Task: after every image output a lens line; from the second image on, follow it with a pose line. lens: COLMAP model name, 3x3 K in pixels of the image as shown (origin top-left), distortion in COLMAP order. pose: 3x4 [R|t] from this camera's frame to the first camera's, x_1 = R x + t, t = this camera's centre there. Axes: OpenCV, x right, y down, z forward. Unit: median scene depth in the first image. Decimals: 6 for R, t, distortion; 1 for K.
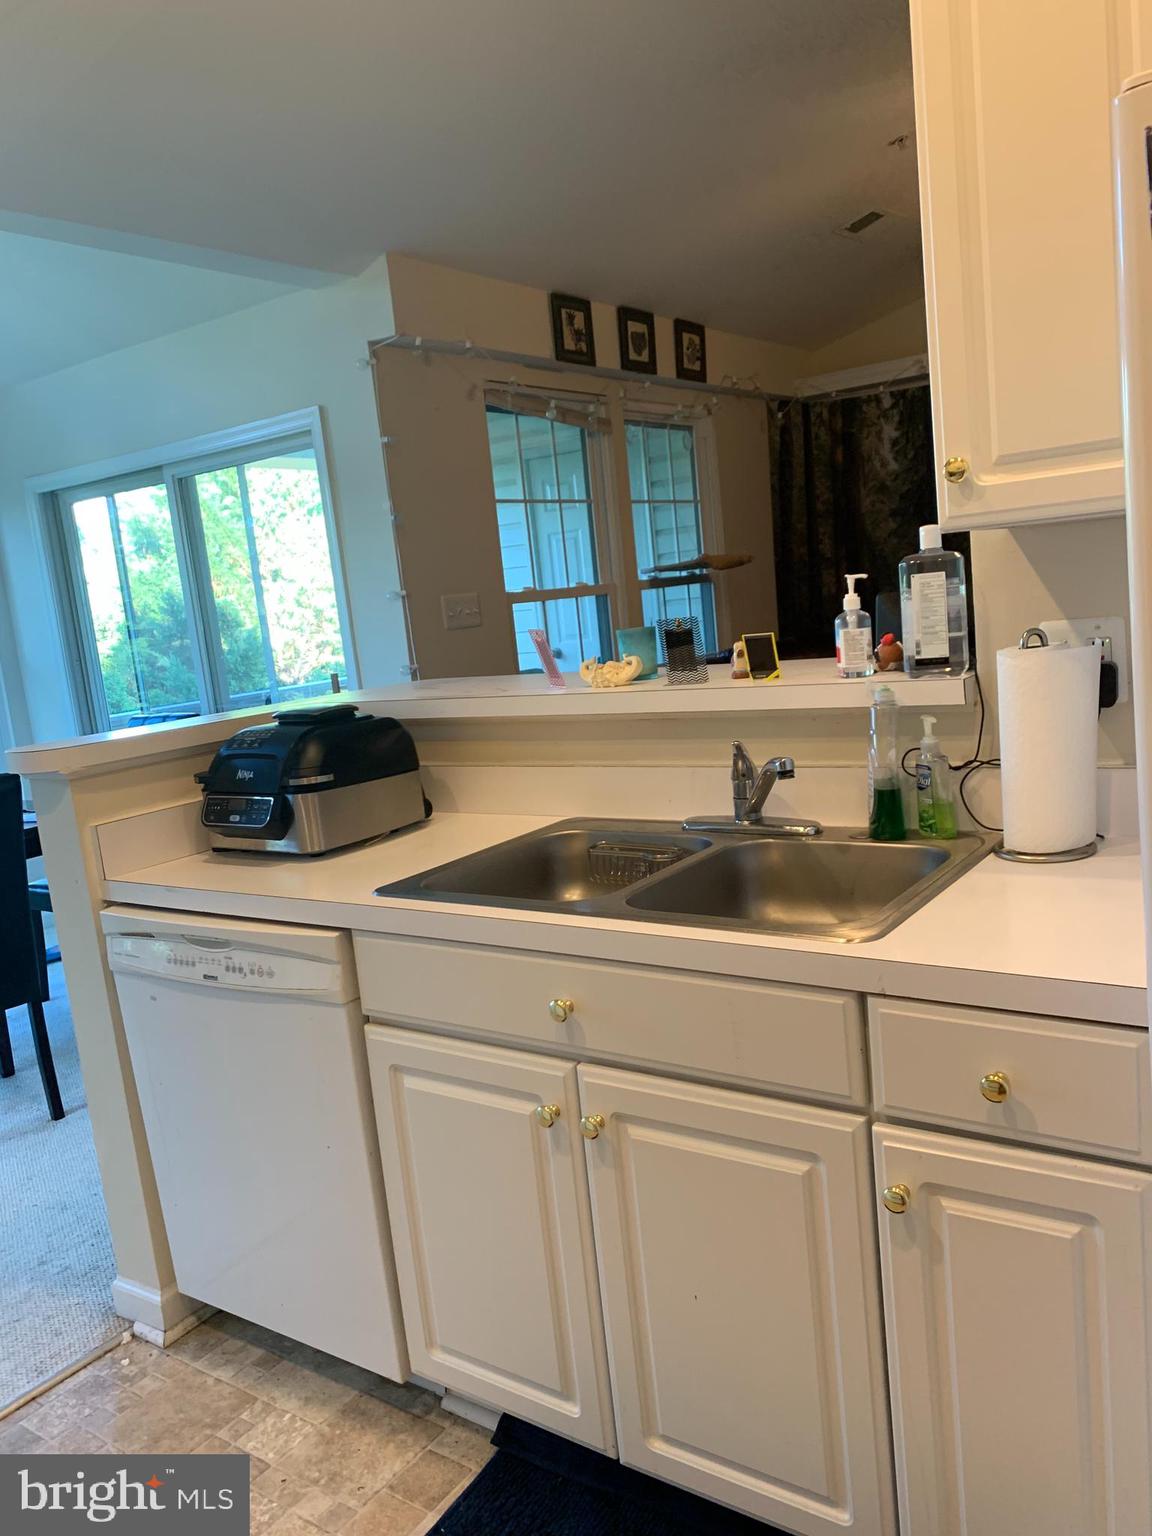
lens RADIAL K [[1193.4, 0, 582.4], [0, 1193.4, 771.6], [0, 0, 1]] dist [0.029788, -0.029343]
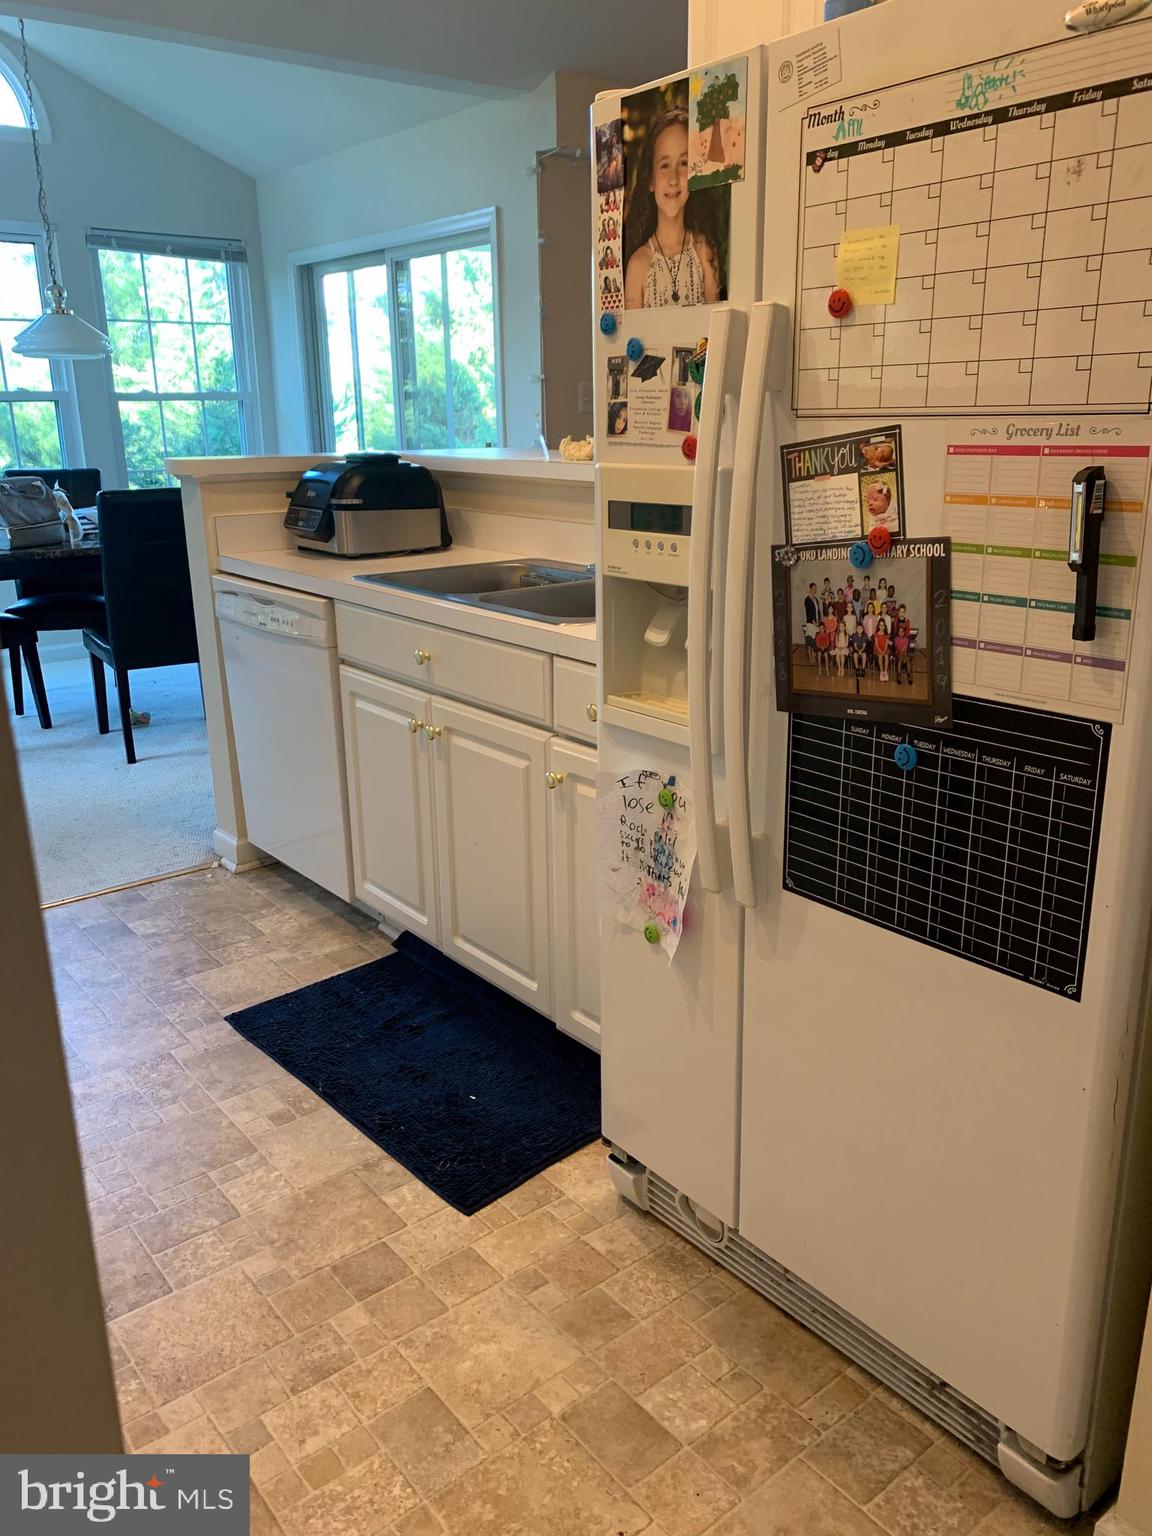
lens RADIAL K [[1193.4, 0, 584.7], [0, 1193.4, 757.6], [0, 0, 1]] dist [0.029788, -0.029343]
pose [[0.960253, 0.164886, -0.225227, 0.401843], [-0.129225, 0.977809, 0.164892, 0.032678], [0.247417, -0.129233, 0.960252, -0.327620]]
